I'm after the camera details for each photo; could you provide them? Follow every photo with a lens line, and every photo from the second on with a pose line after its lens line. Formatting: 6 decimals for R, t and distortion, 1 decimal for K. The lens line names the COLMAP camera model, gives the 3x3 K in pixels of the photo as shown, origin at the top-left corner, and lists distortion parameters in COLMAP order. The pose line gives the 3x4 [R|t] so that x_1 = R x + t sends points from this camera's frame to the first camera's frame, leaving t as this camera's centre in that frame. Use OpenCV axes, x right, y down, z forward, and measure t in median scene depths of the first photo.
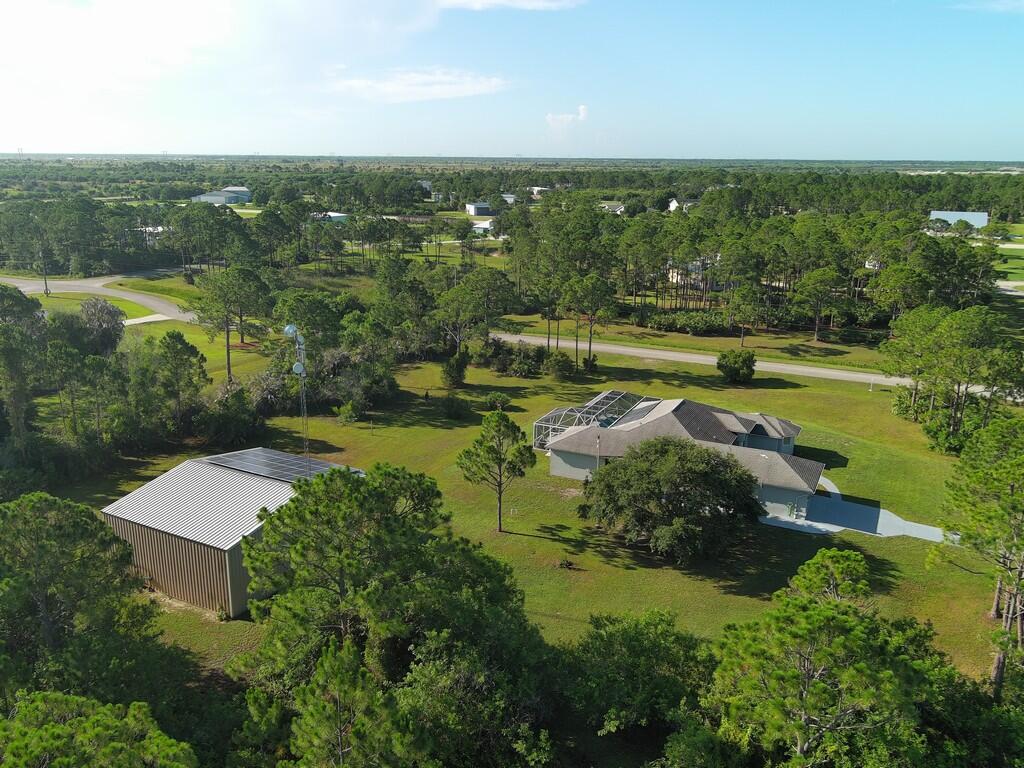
lens RADIAL K [[837.9, 0, 512.0], [0, 837.9, 384.0], [0, 0, 1]] dist [0.012304, -0.017201]
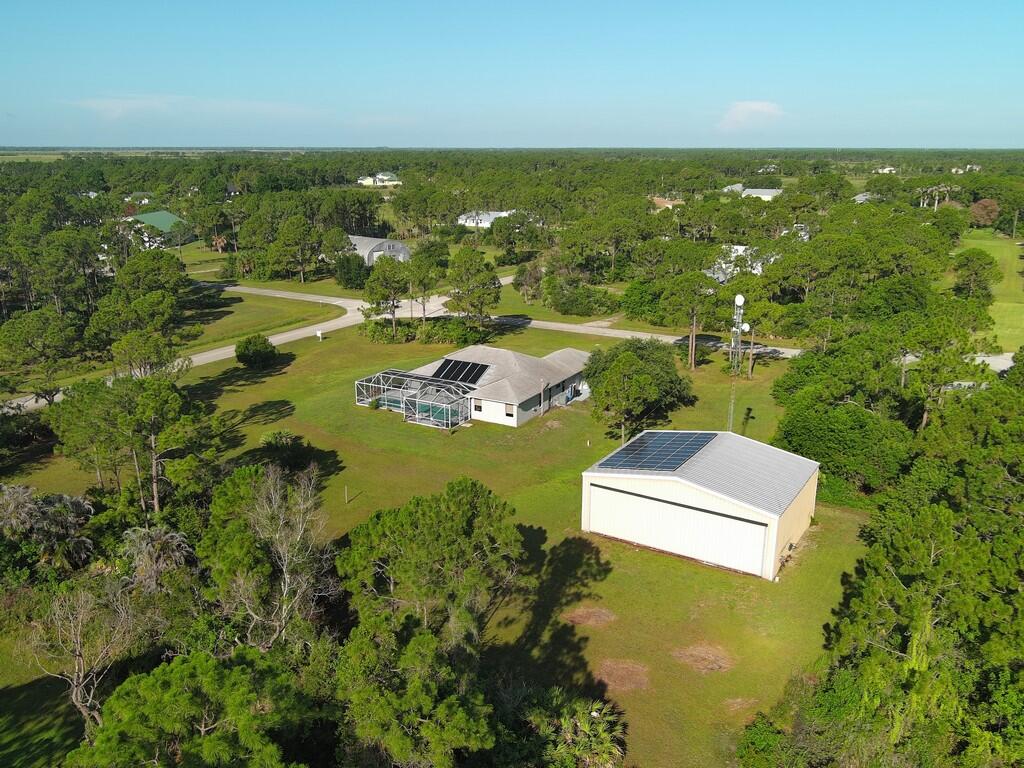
lens RADIAL K [[837.9, 0, 512.0], [0, 837.9, 384.0], [0, 0, 1]] dist [0.012304, -0.017201]
pose [[0.058149, -0.278501, 0.958674, -0.735834], [0.258519, 0.931743, 0.254996, -0.171534], [-0.964254, 0.233008, 0.126178, 0.592594]]
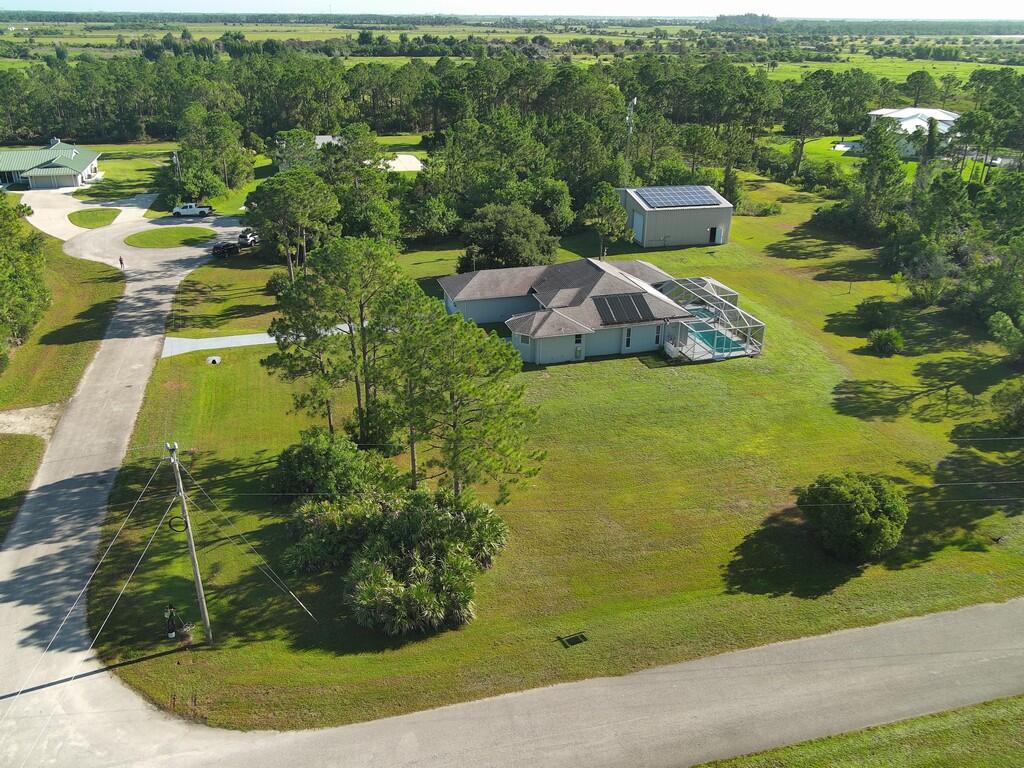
lens RADIAL K [[837.9, 0, 512.0], [0, 837.9, 384.0], [0, 0, 1]] dist [0.012304, -0.017201]
pose [[-0.747485, 0.258650, -0.611854, 0.659109], [-0.186669, 0.802179, 0.567155, -0.291788], [0.637511, 0.538154, -0.551335, 1.123471]]
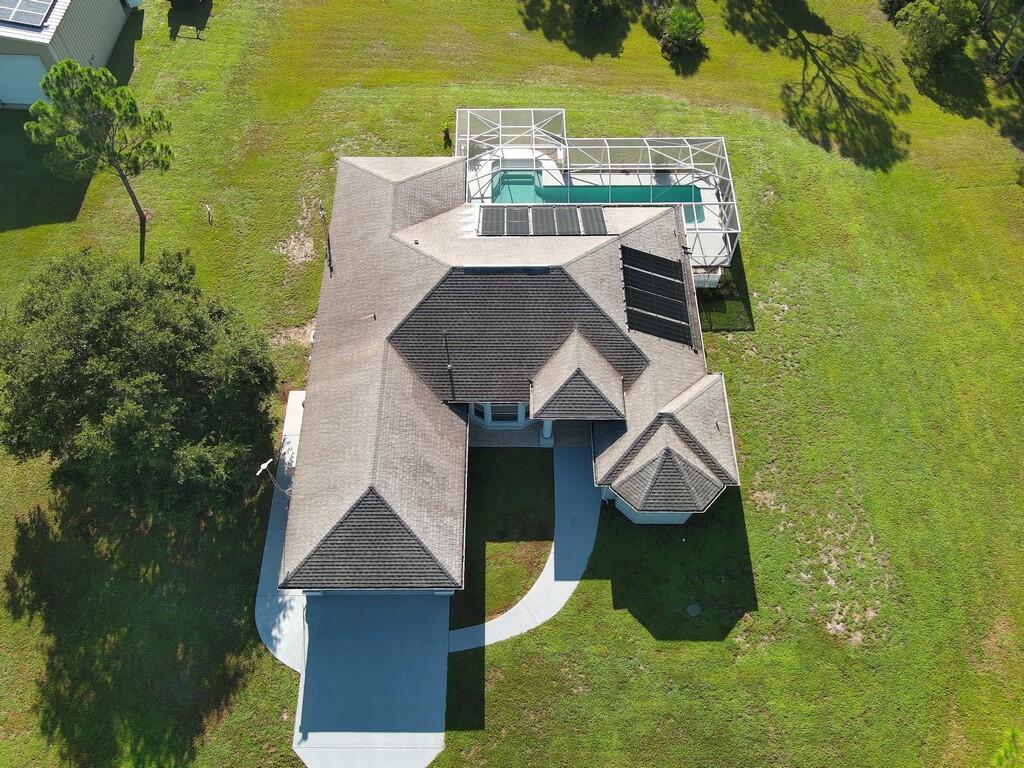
lens RADIAL K [[837.9, 0, 512.0], [0, 837.9, 384.0], [0, 0, 1]] dist [0.012304, -0.017201]
pose [[0.443508, 0.761861, -0.472090, 0.338300], [-0.233975, 0.606879, 0.759575, -0.208929], [0.865192, -0.226420, 0.447412, 0.557360]]
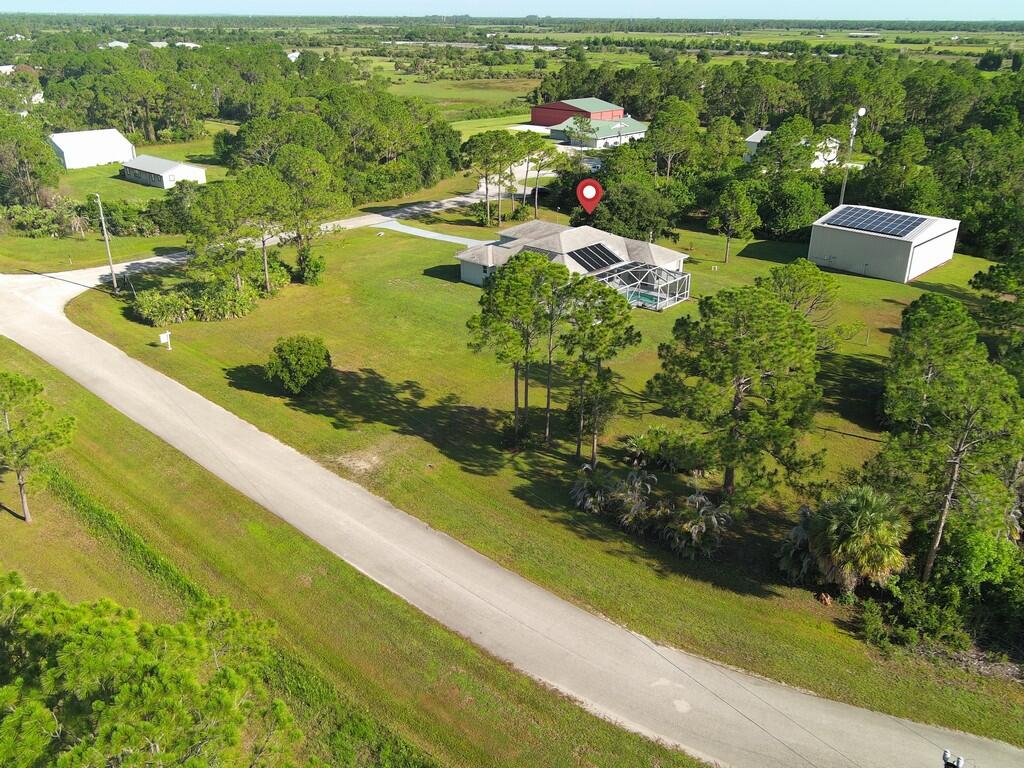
lens RADIAL K [[837.9, 0, 512.0], [0, 837.9, 384.0], [0, 0, 1]] dist [0.012304, -0.017201]
pose [[-0.961258, -0.124256, 0.246057, -0.028019], [0.057022, 0.783696, 0.618522, -0.386791], [-0.269689, 0.608590, -0.746248, 1.461632]]
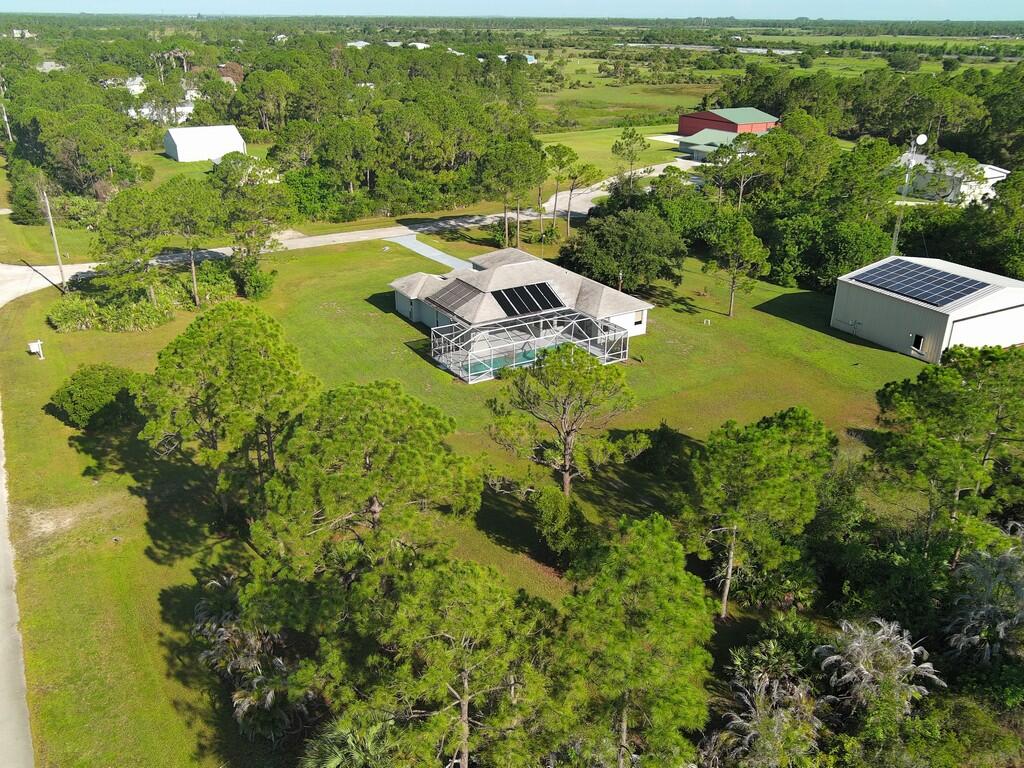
lens RADIAL K [[837.9, 0, 512.0], [0, 837.9, 384.0], [0, 0, 1]] dist [0.012304, -0.017201]
pose [[-0.843582, -0.229094, 0.485680, -0.232463], [0.125239, 0.795559, 0.592791, -0.331242], [-0.522192, 0.560894, -0.642428, 1.247233]]
